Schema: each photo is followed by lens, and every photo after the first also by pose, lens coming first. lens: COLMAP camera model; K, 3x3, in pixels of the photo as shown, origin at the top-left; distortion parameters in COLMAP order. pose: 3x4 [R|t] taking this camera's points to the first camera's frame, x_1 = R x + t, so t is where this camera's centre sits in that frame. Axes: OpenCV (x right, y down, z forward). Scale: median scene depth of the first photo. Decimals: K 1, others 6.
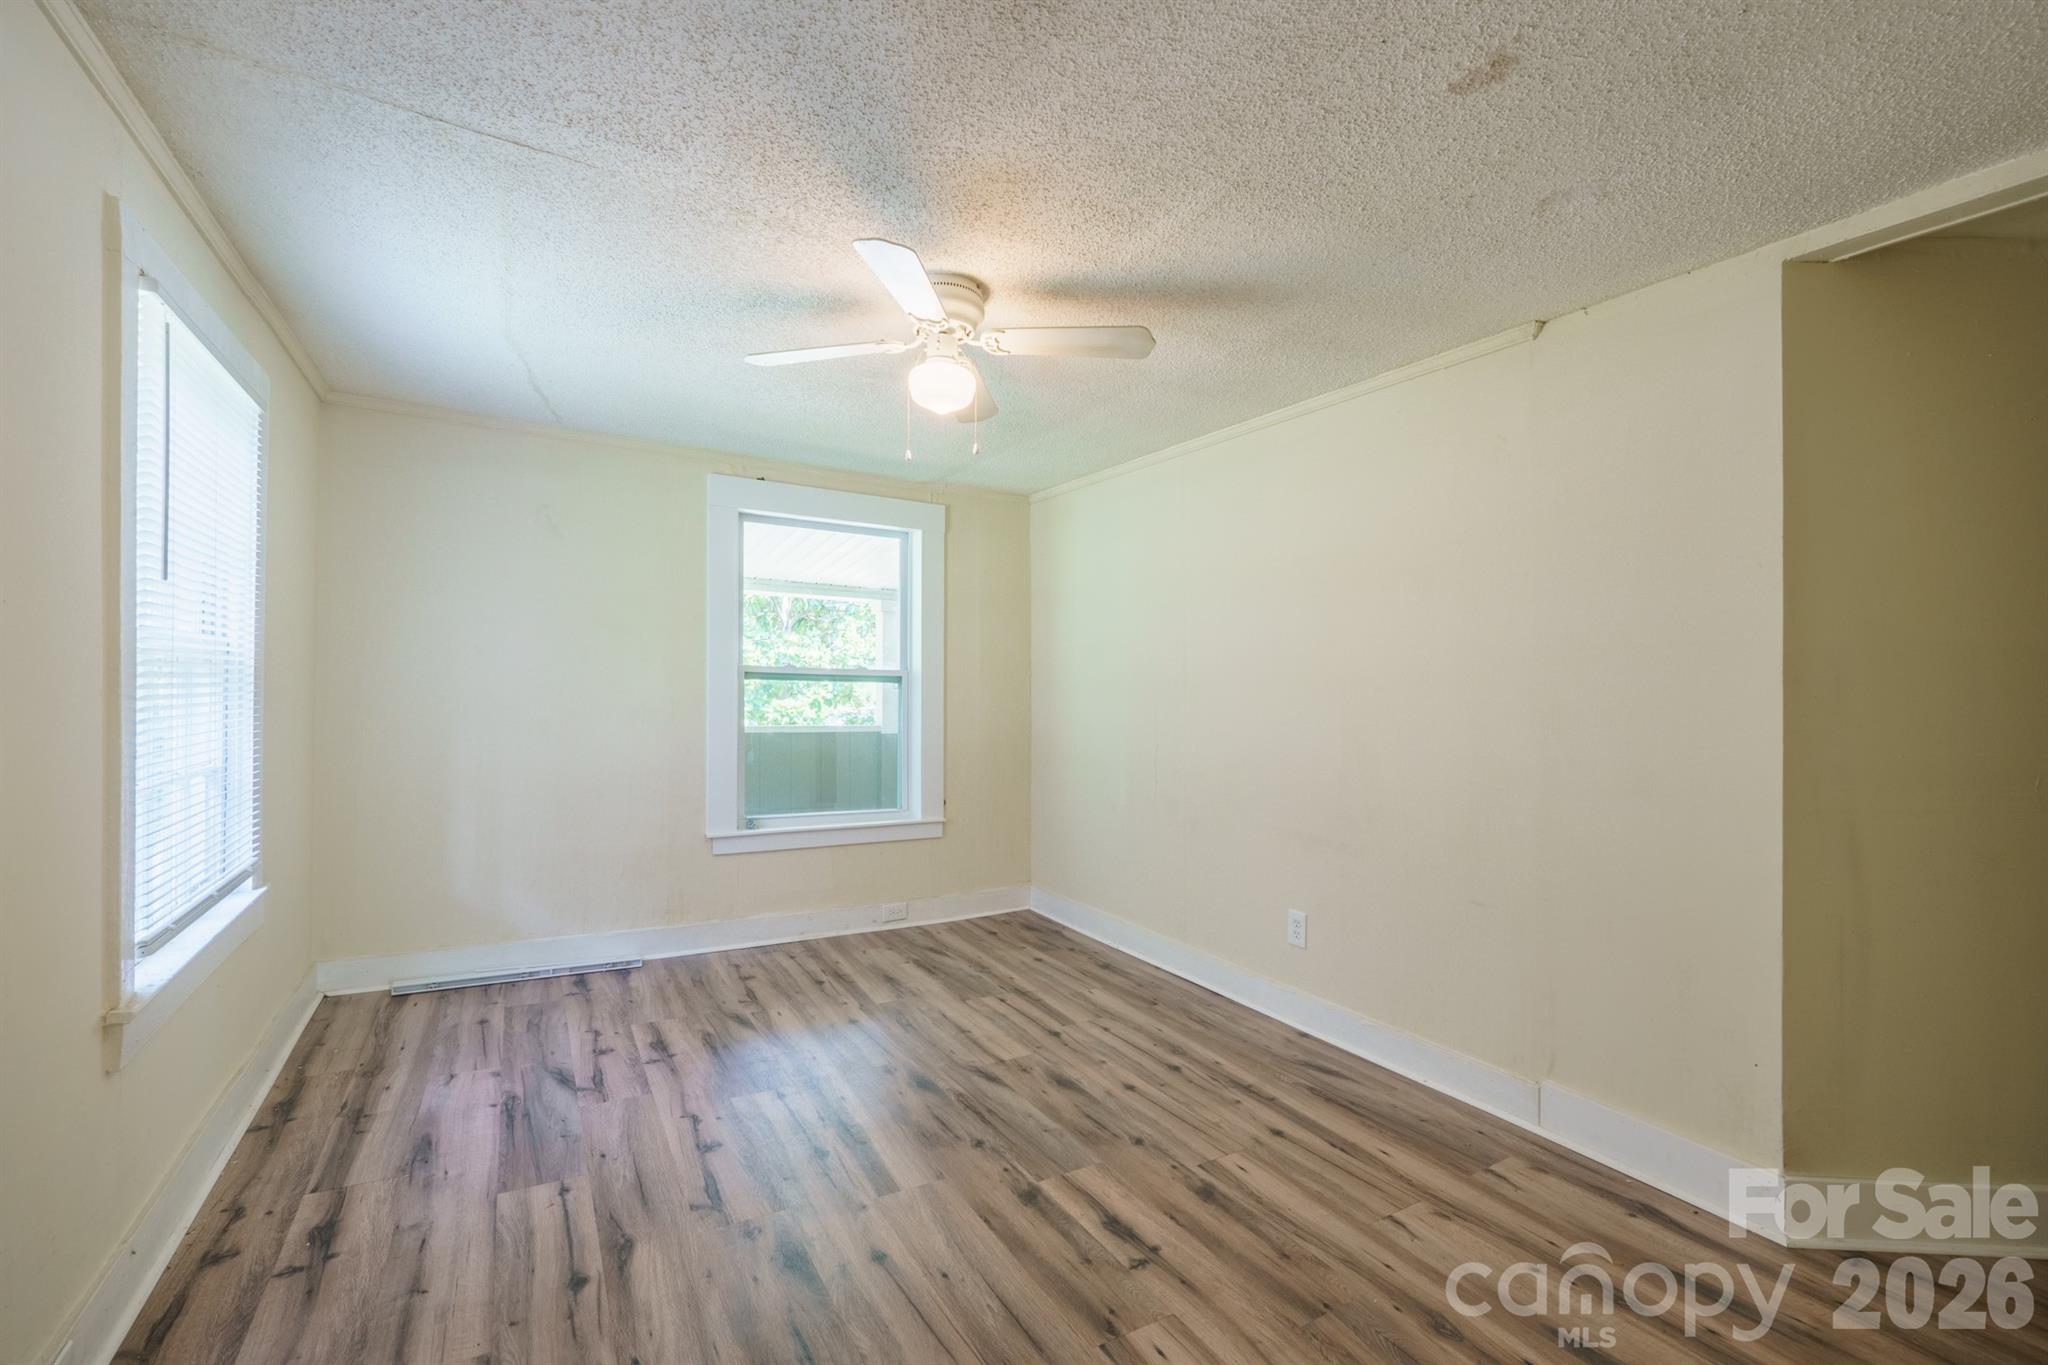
lens RADIAL K [[857.5, 0, 1029.3], [0, 857.5, 674.9], [0, 0, 1]] dist [-0.002390, -0.000542]
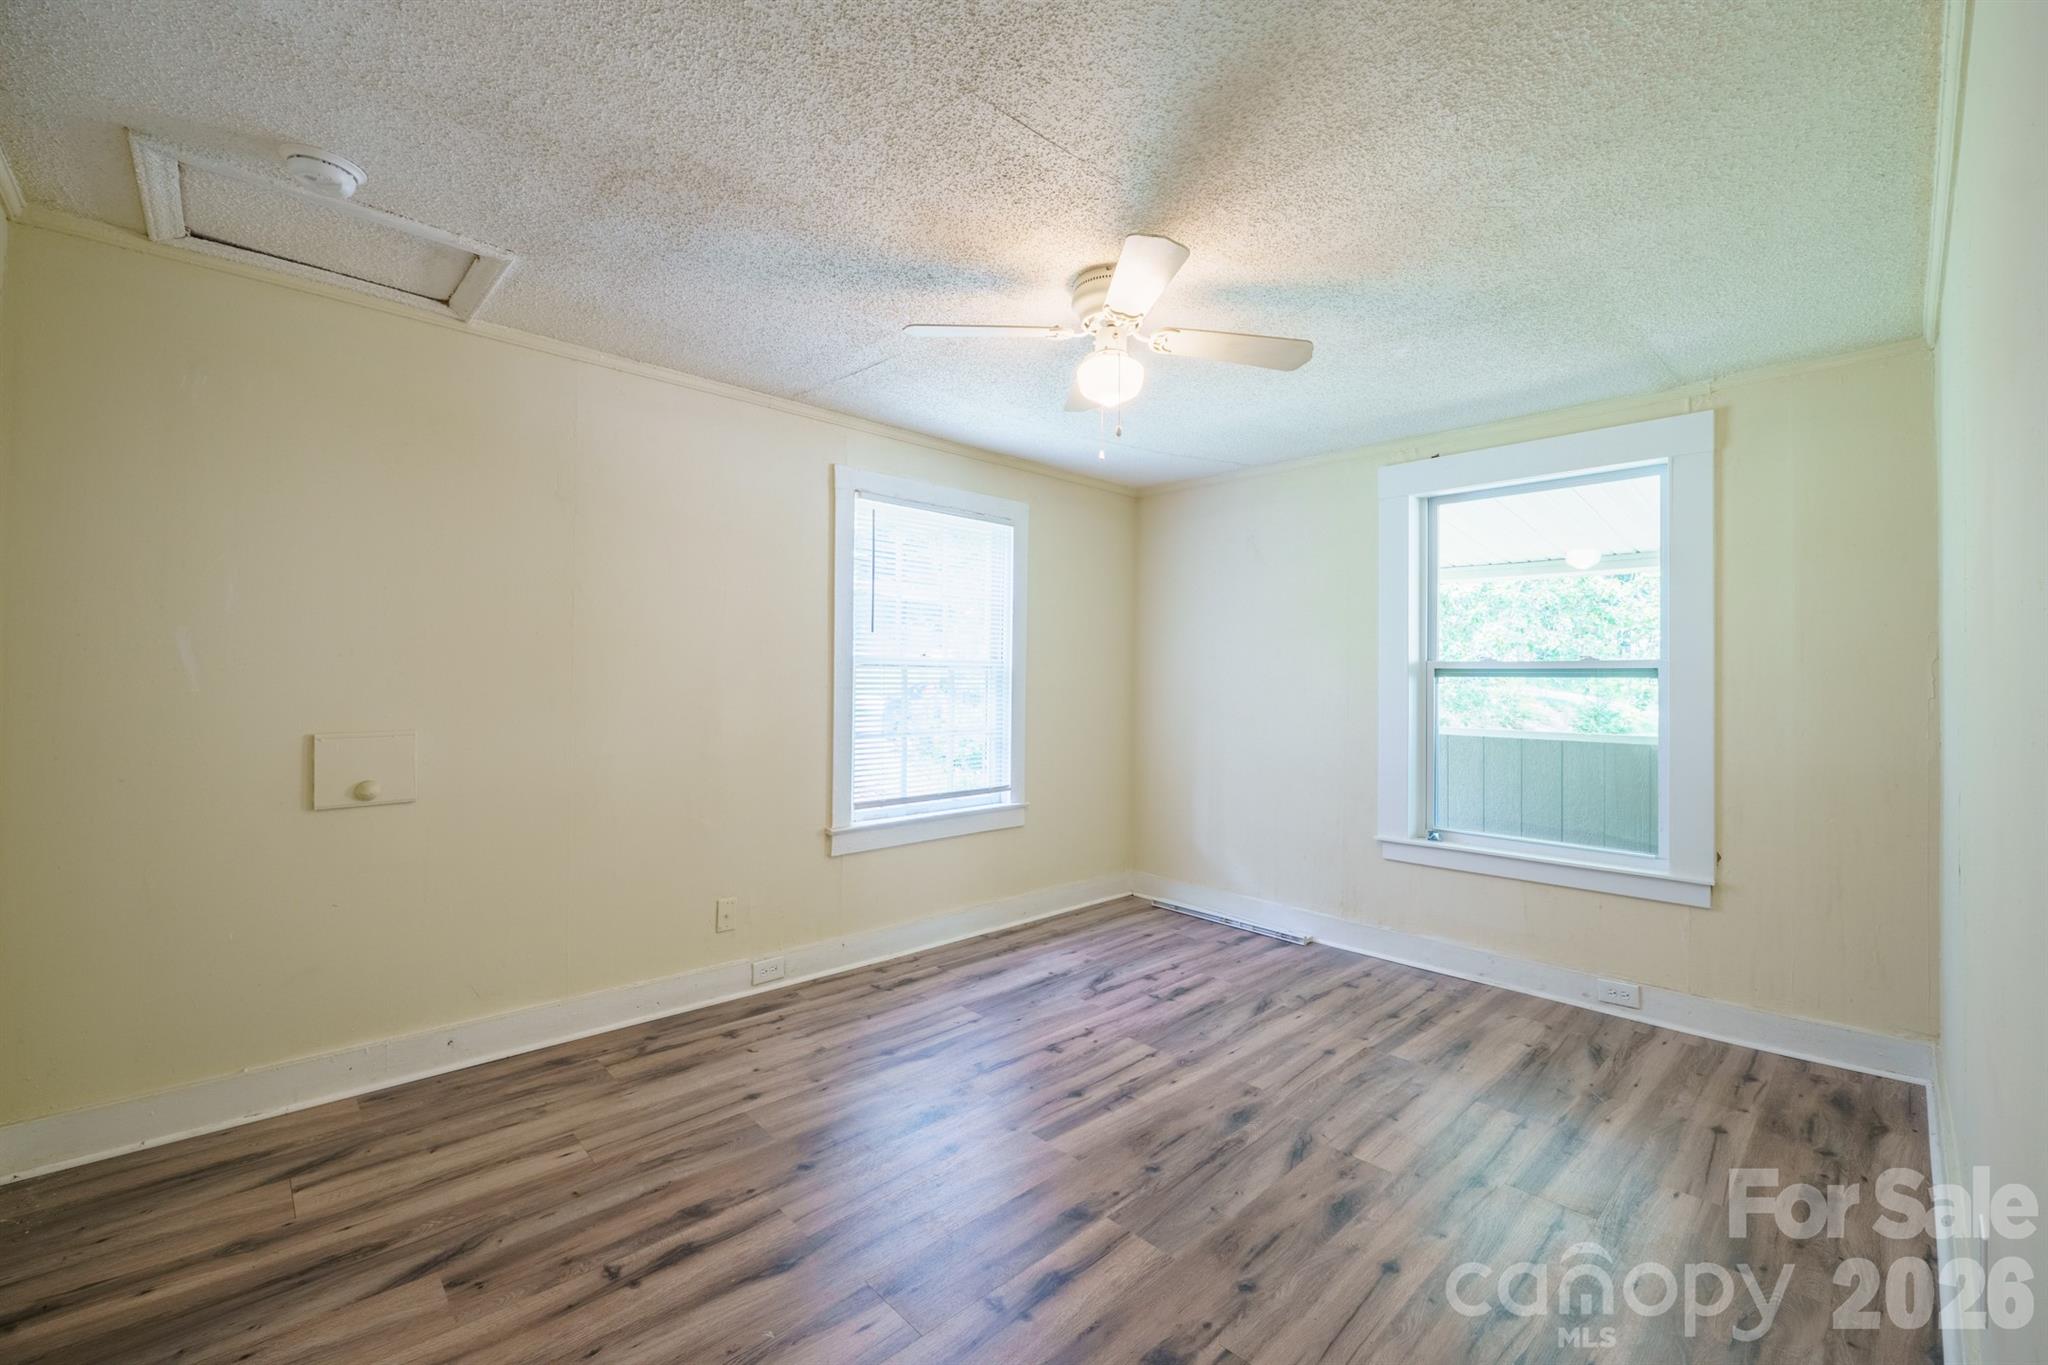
lens RADIAL K [[844.5, 0, 1017.6], [0, 844.5, 673.0], [0, 0, 1]] dist [-0.003652, -0.000305]
pose [[0.238978, -0.026490, -0.970664, 0.750053], [0.012304, 0.999630, -0.024251, 0.029121], [0.970947, -0.006148, 0.239216, 0.599062]]
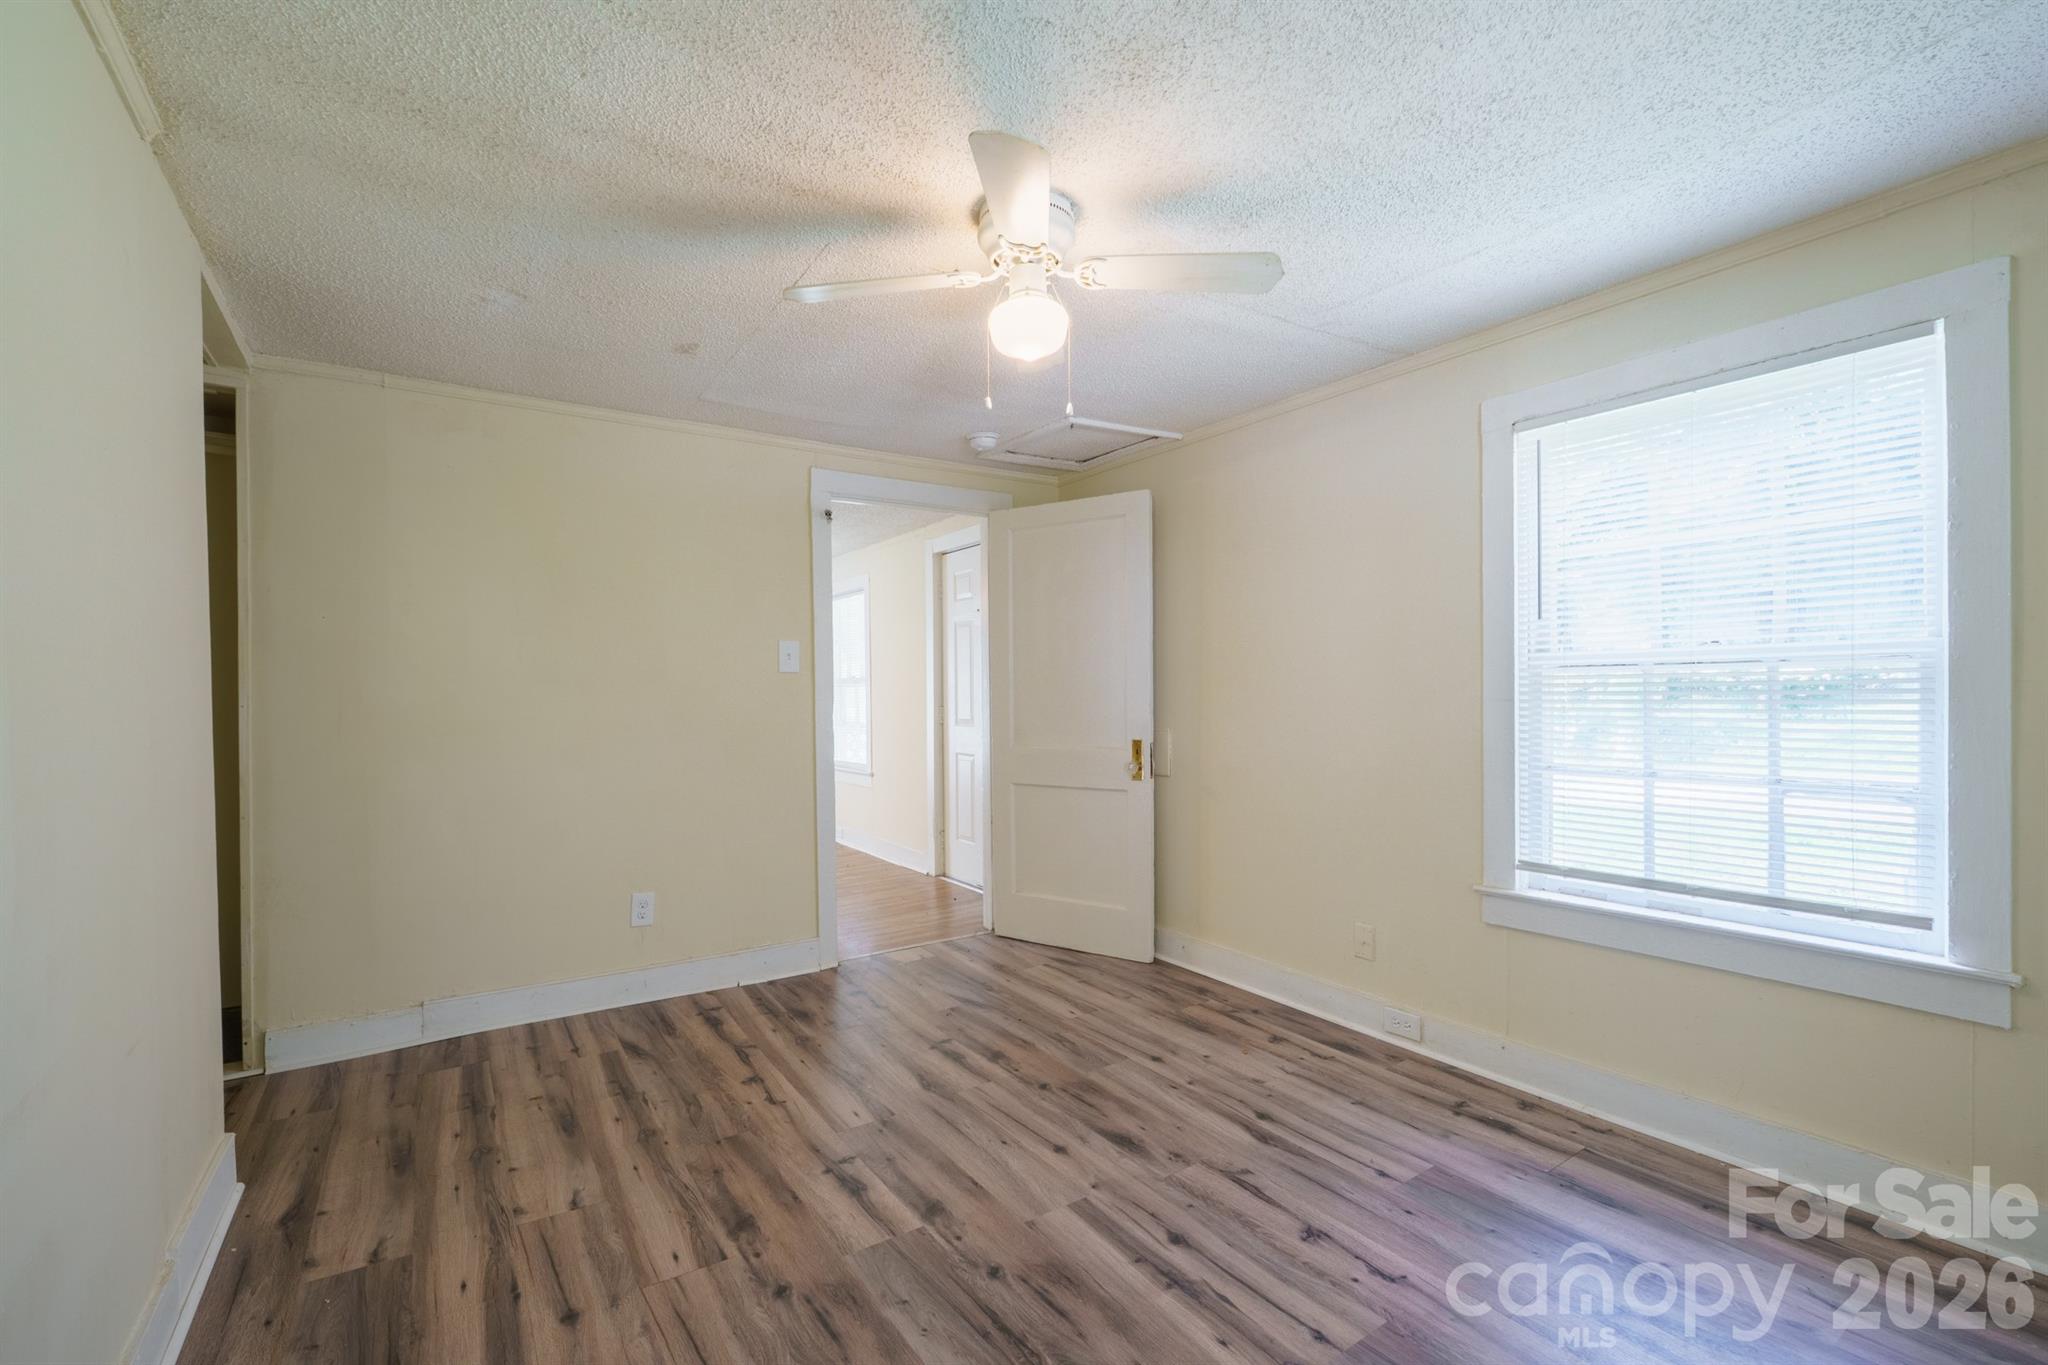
lens RADIAL K [[900.1, 0, 1055.0], [0, 900.1, 685.5], [0, 0, 1]] dist [-0.003659, -0.000299]
pose [[-0.995639, -0.012776, -0.092408, -0.029184], [-0.010180, 0.999542, -0.028514, 0.034175], [0.092730, -0.027449, -0.995313, 1.705768]]
